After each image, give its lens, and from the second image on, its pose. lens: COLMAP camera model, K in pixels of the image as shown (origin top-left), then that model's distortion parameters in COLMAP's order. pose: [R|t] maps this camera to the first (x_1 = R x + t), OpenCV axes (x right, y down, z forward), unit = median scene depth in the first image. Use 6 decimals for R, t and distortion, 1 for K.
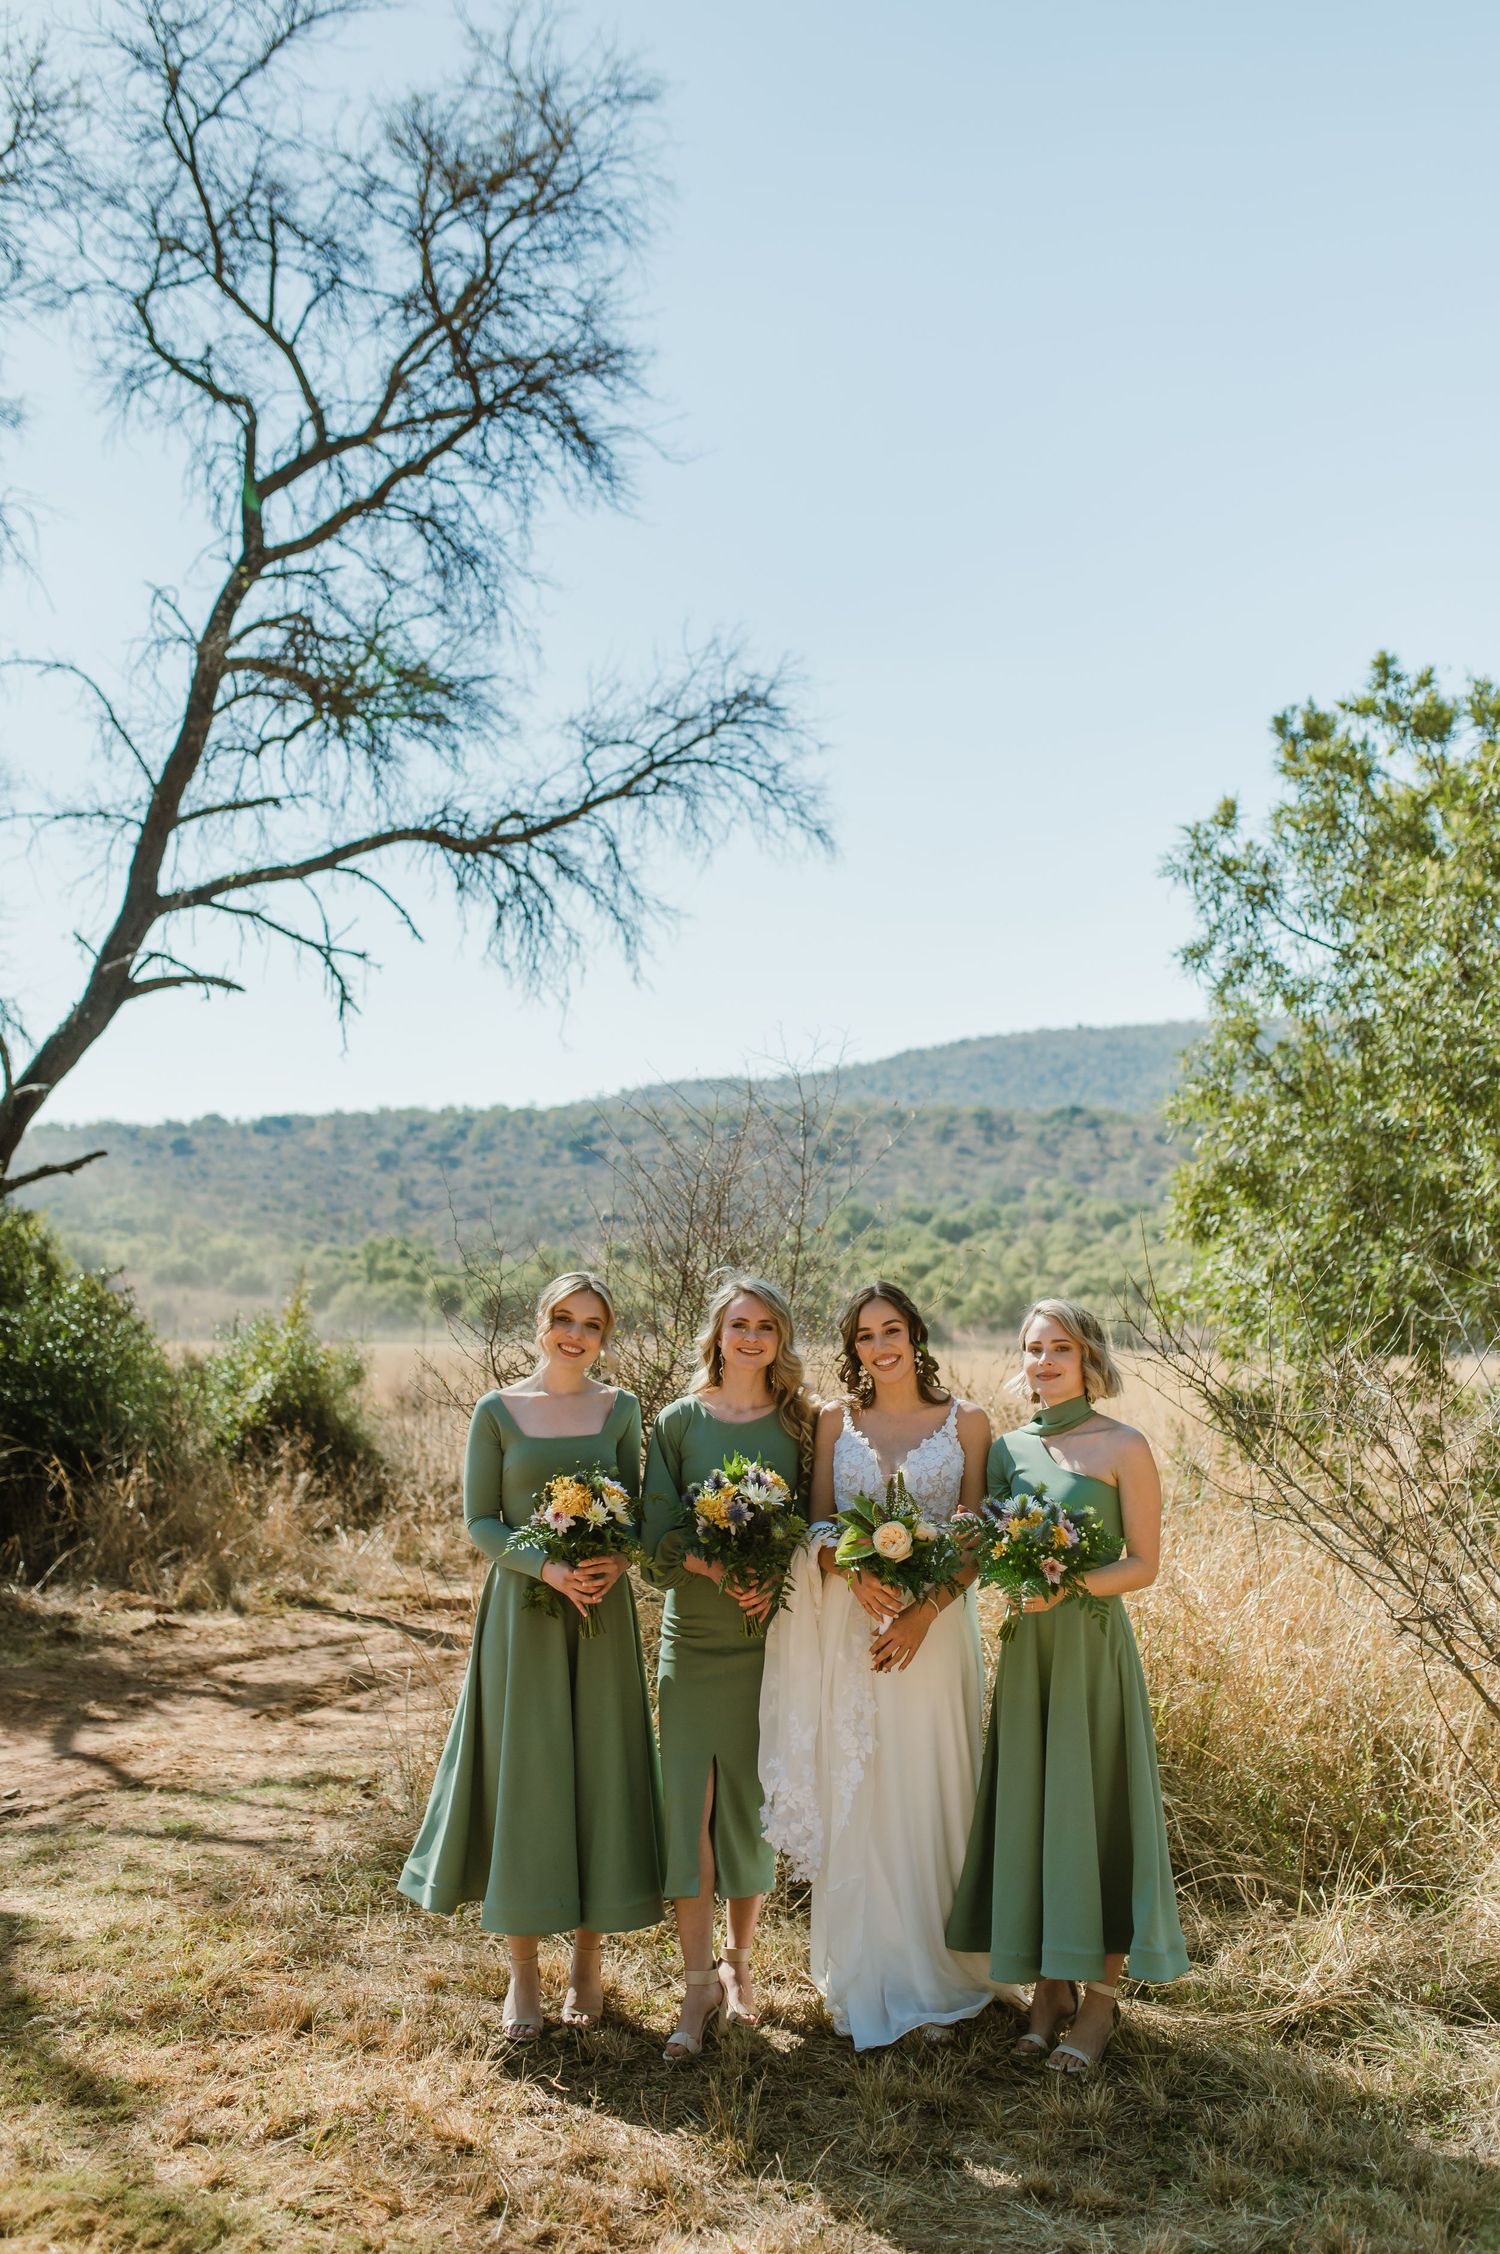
lens RADIAL K [[2175.8, 0, 742.2], [0, 2175.8, 1119.7], [0, 0, 1]] dist [0.029174, 0.030470]
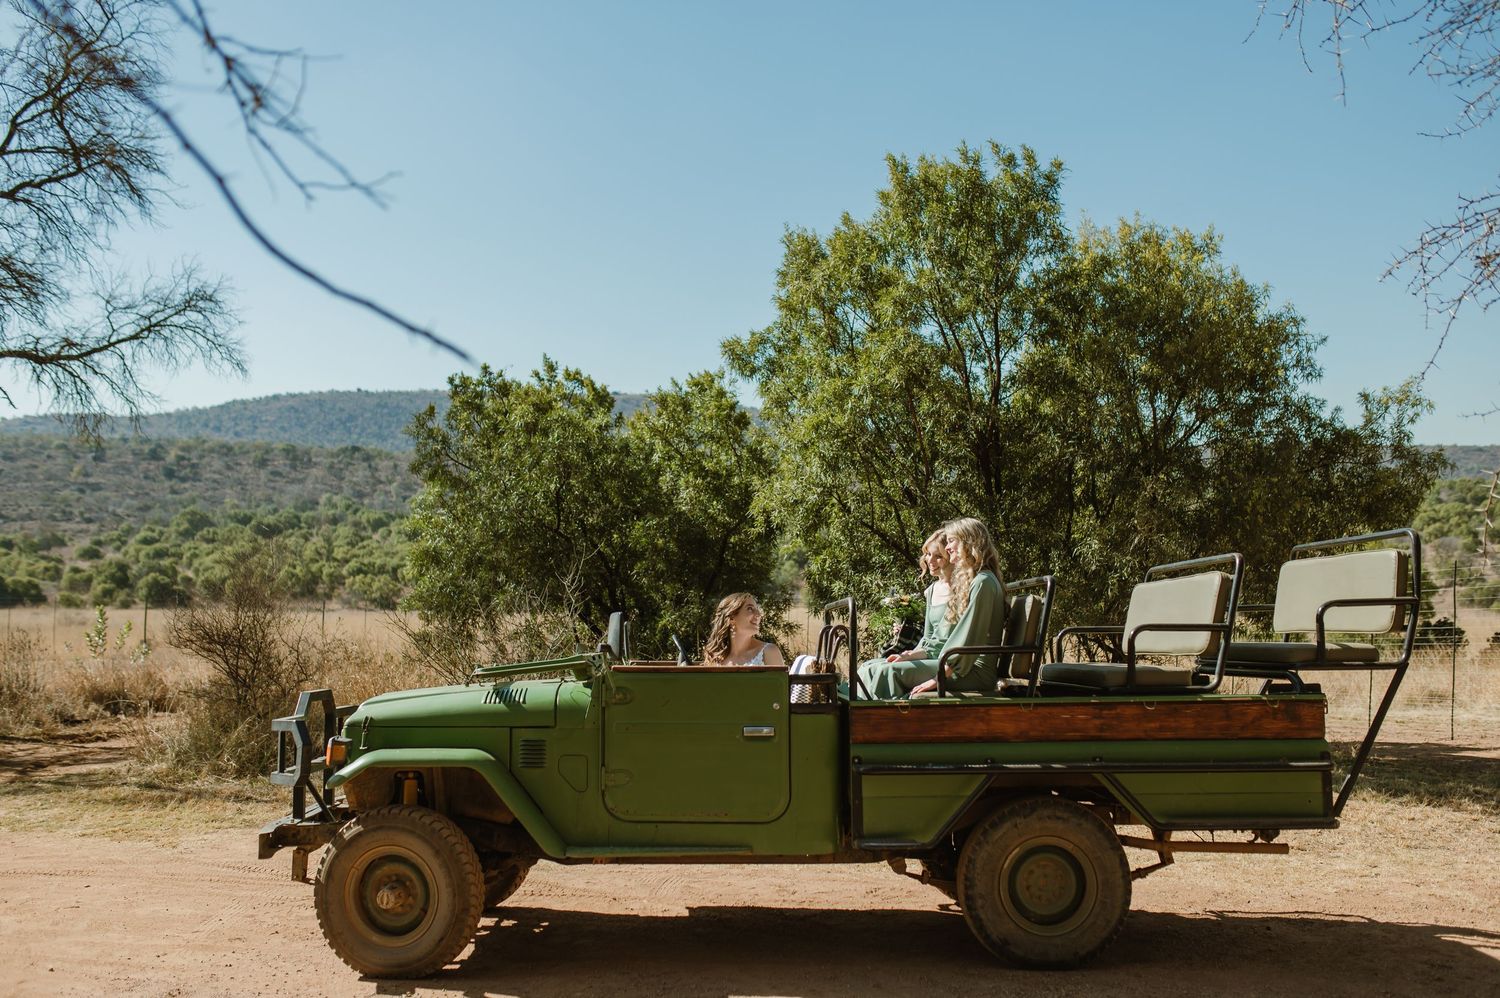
lens RADIAL K [[1451.8, 0, 760.3], [0, 1451.8, 503.3], [0, 0, 1]] dist [-0.003720, 0.131698]
pose [[0.910808, 0.021476, 0.412271, -0.079053], [-0.034948, 0.999072, 0.025167, -0.053648], [-0.411348, -0.037330, 0.910714, -0.450134]]
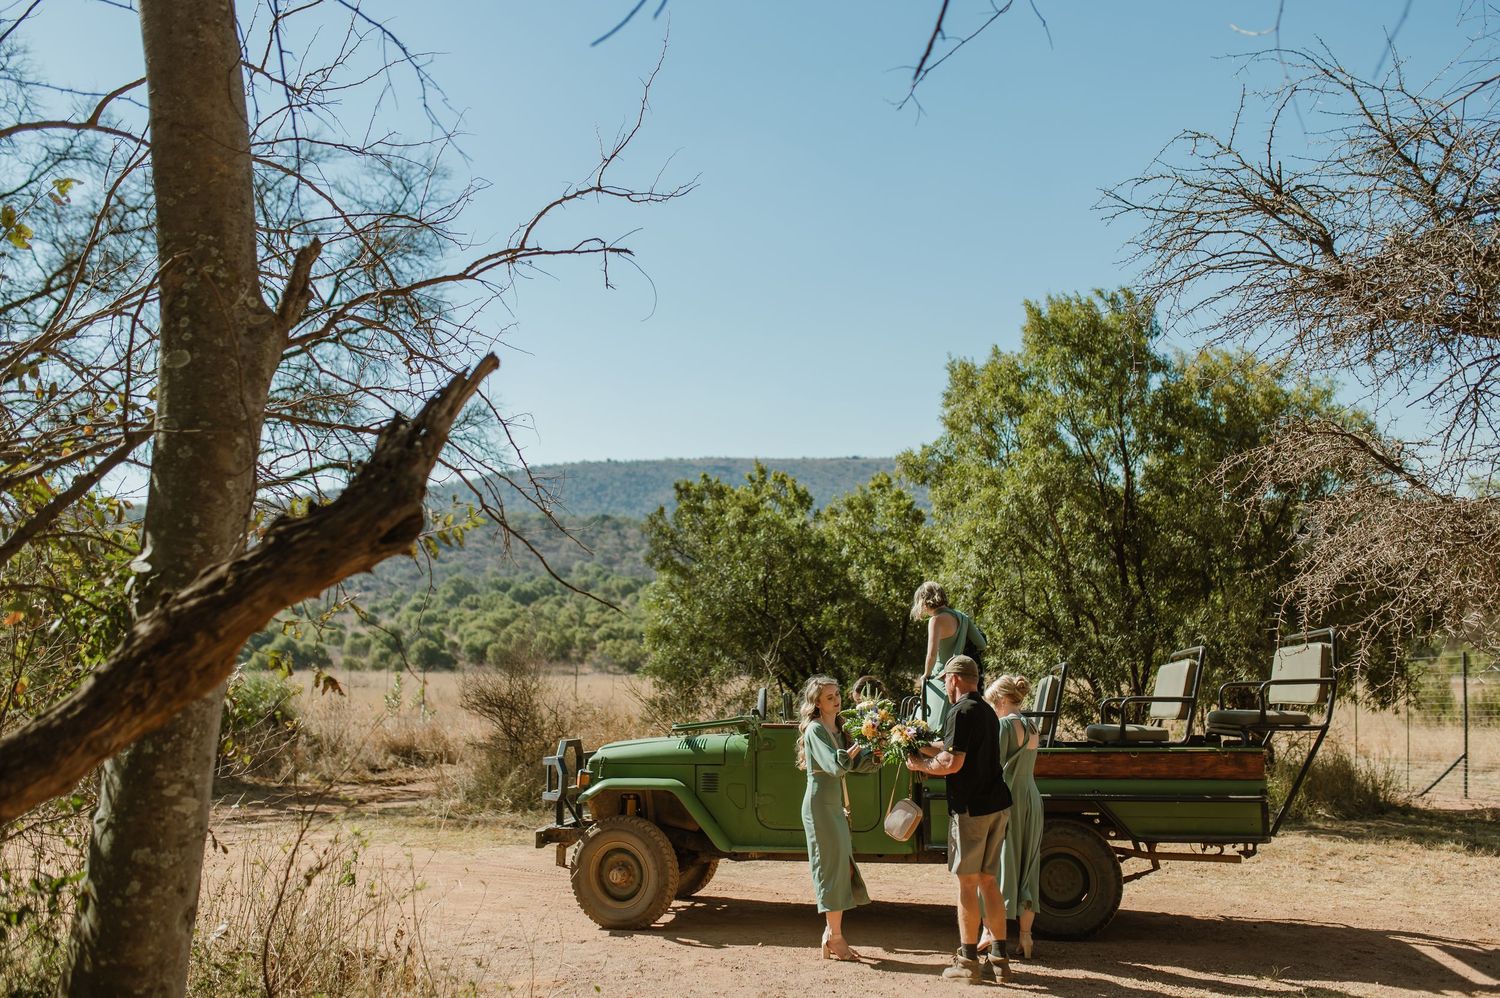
lens RADIAL K [[1451.8, 0, 760.3], [0, 1451.8, 503.3], [0, 0, 1]] dist [-0.003720, 0.131698]
pose [[0.966572, 0.022943, 0.255367, -0.102127], [-0.020122, 0.999704, -0.013656, -0.076743], [-0.255605, 0.008061, 0.966748, -0.624201]]
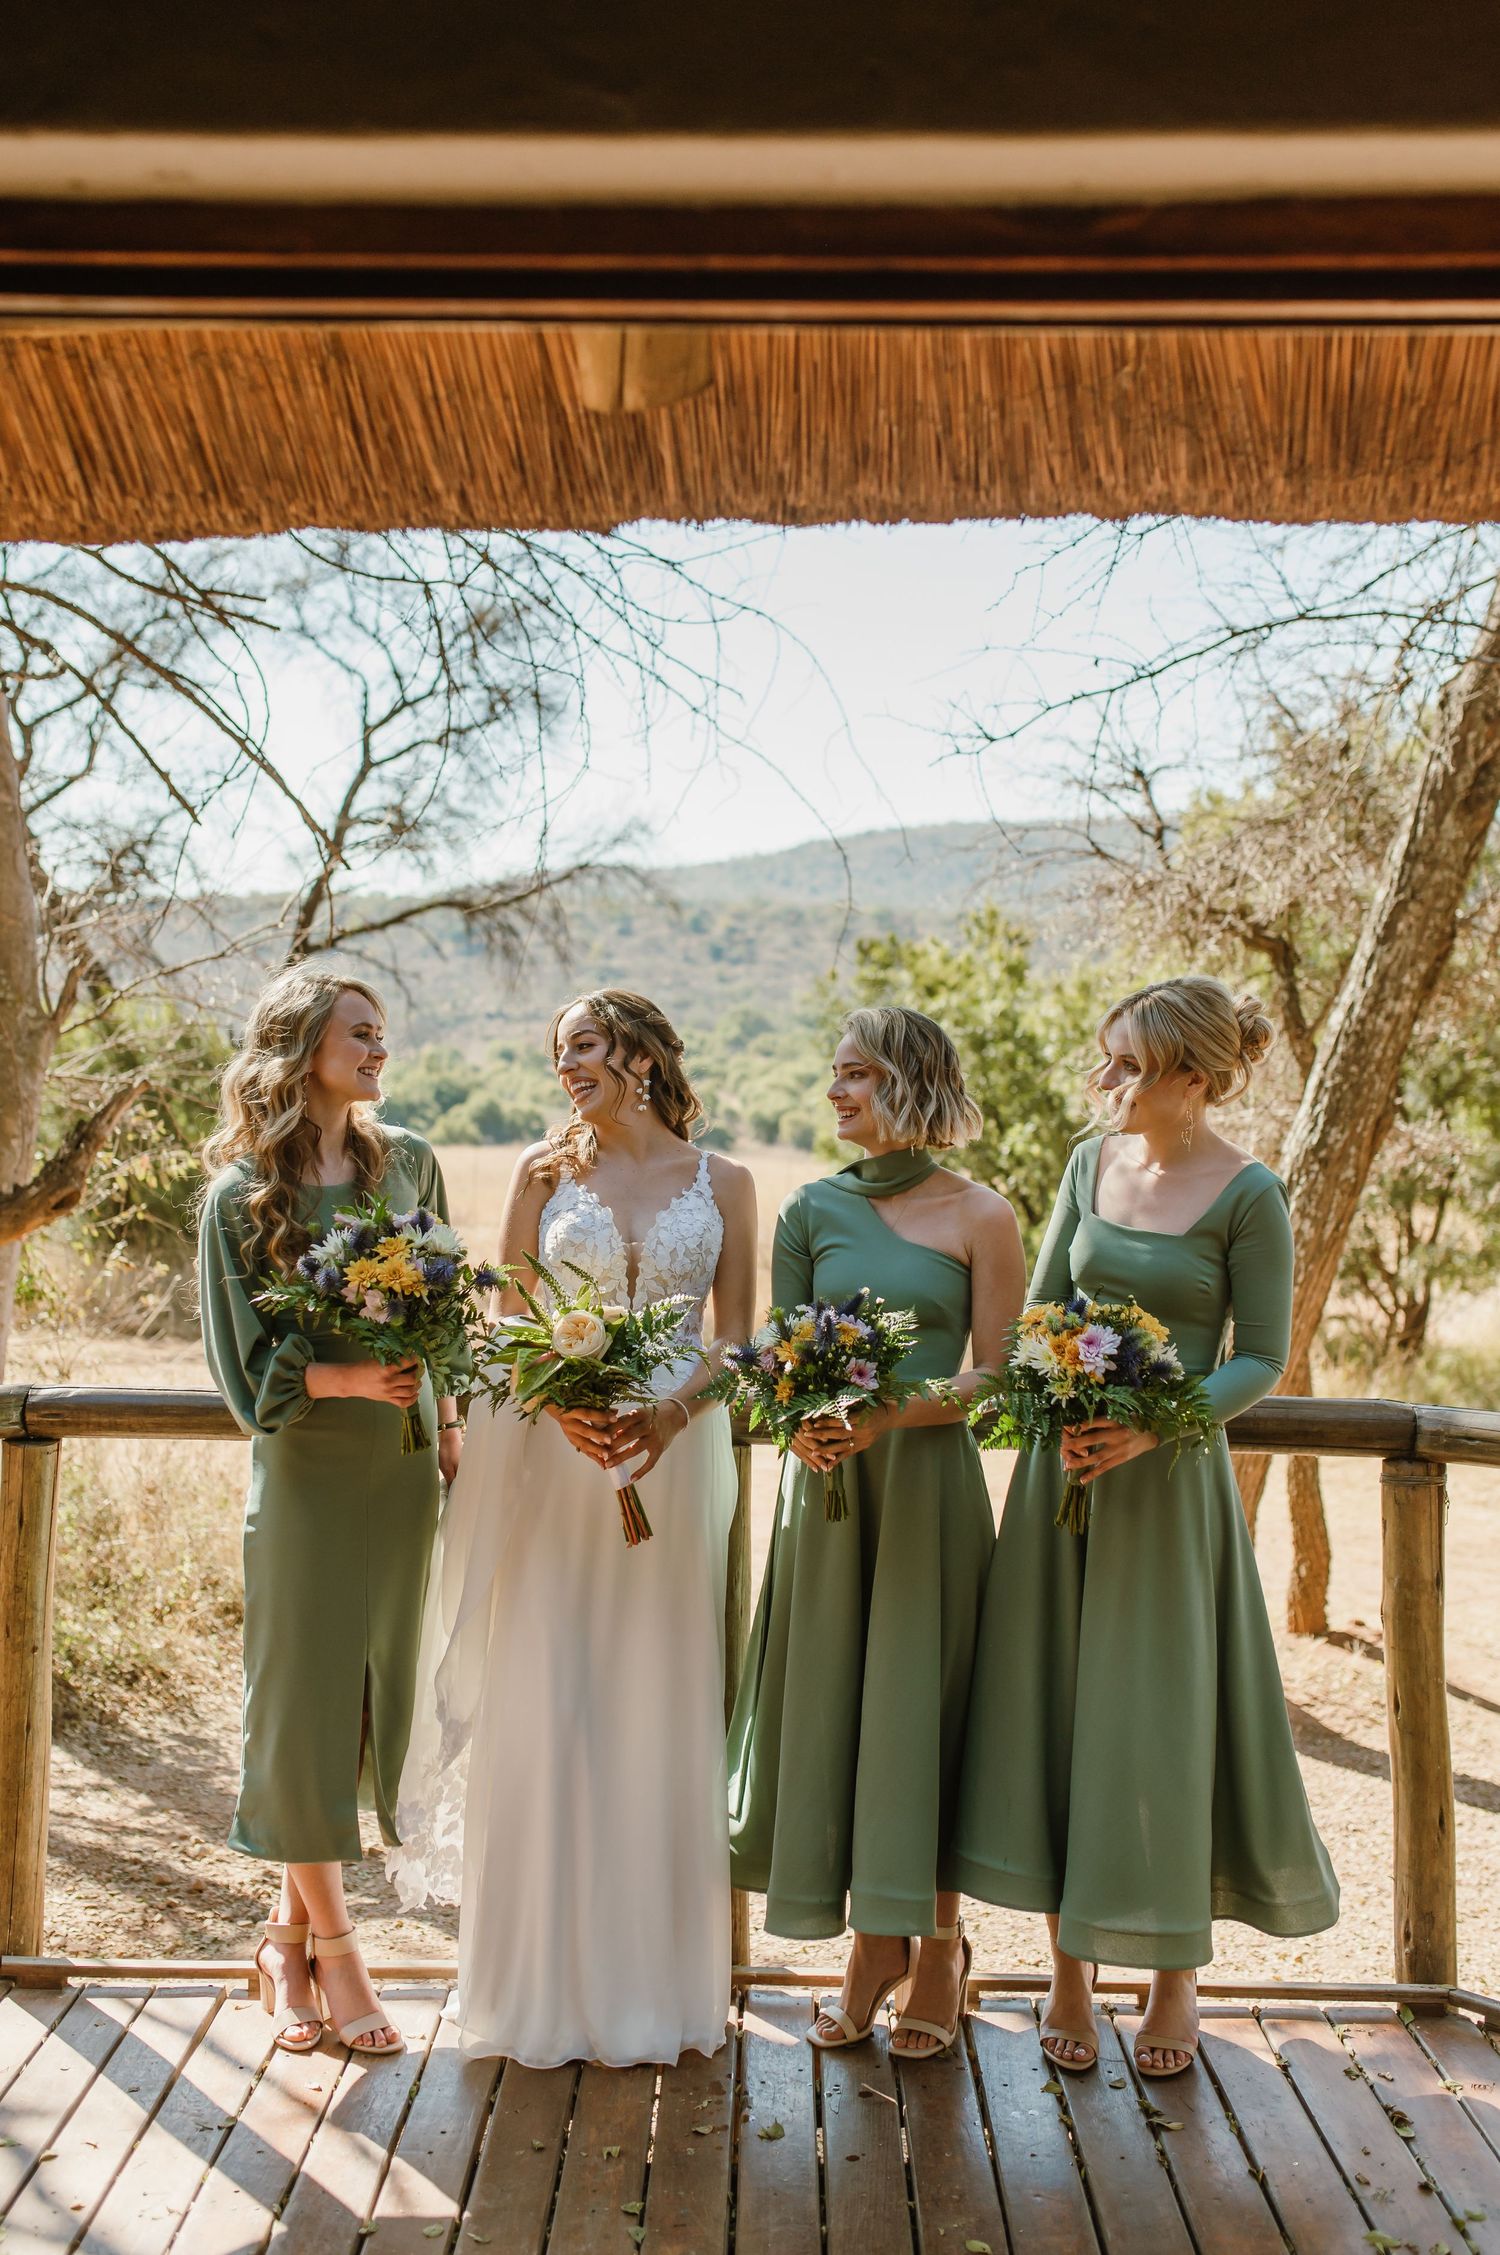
lens RADIAL K [[2322.4, 0, 744.1], [0, 2322.4, 1077.8], [0, 0, 1]] dist [-0.016092, 0.151033]
pose [[0.998568, 0.021320, 0.049075, 0.002563], [-0.024868, 0.997033, 0.072852, -0.131523], [-0.047376, -0.073968, 0.996135, -0.887329]]
